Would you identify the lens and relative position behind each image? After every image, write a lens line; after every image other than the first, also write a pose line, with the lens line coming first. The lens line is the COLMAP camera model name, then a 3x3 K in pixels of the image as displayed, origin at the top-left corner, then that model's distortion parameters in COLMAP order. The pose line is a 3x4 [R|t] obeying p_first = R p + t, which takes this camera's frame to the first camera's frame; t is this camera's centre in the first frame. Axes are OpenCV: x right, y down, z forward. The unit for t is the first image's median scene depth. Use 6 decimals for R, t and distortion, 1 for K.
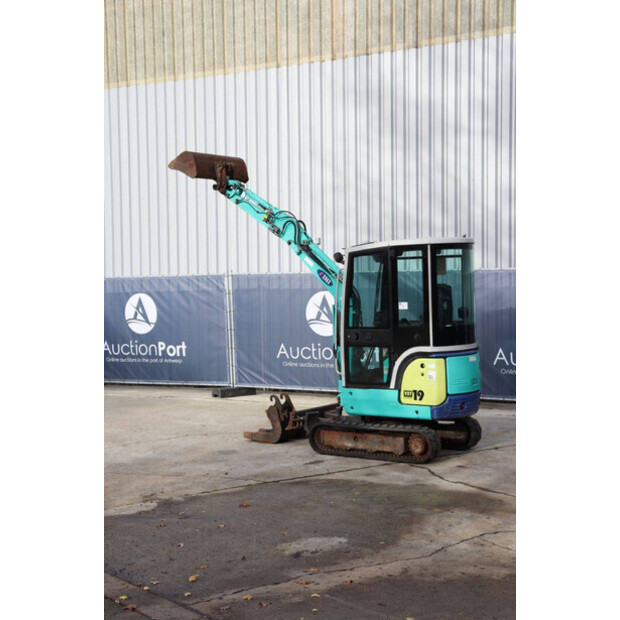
lens RADIAL K [[996.6, 0, 305.5], [0, 996.6, 309.9], [0, 0, 1]] dist [0.221270, 0.000000]
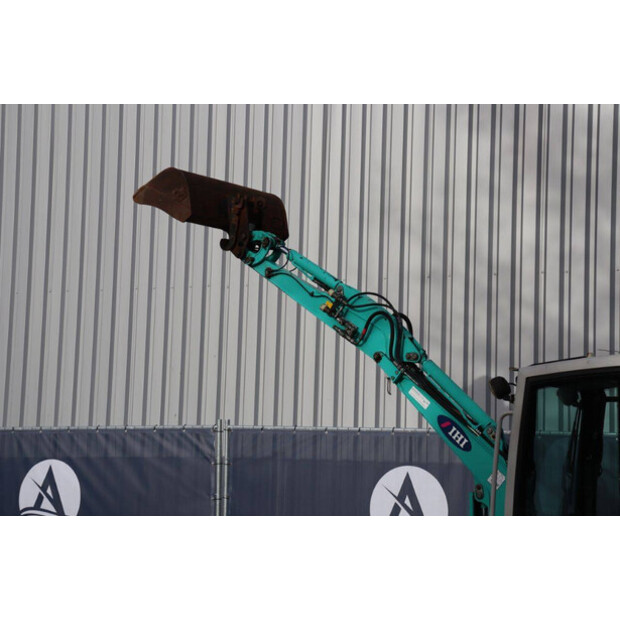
lens RADIAL K [[1429.8, 0, 323.6], [0, 1429.8, 304.4], [0, 0, 1]] dist [0.358392, 0.000000]
pose [[0.998799, 0.044453, 0.020583, -0.043506], [-0.041284, 0.990012, -0.134802, 0.000802], [-0.026370, 0.133790, 0.990659, 0.238164]]
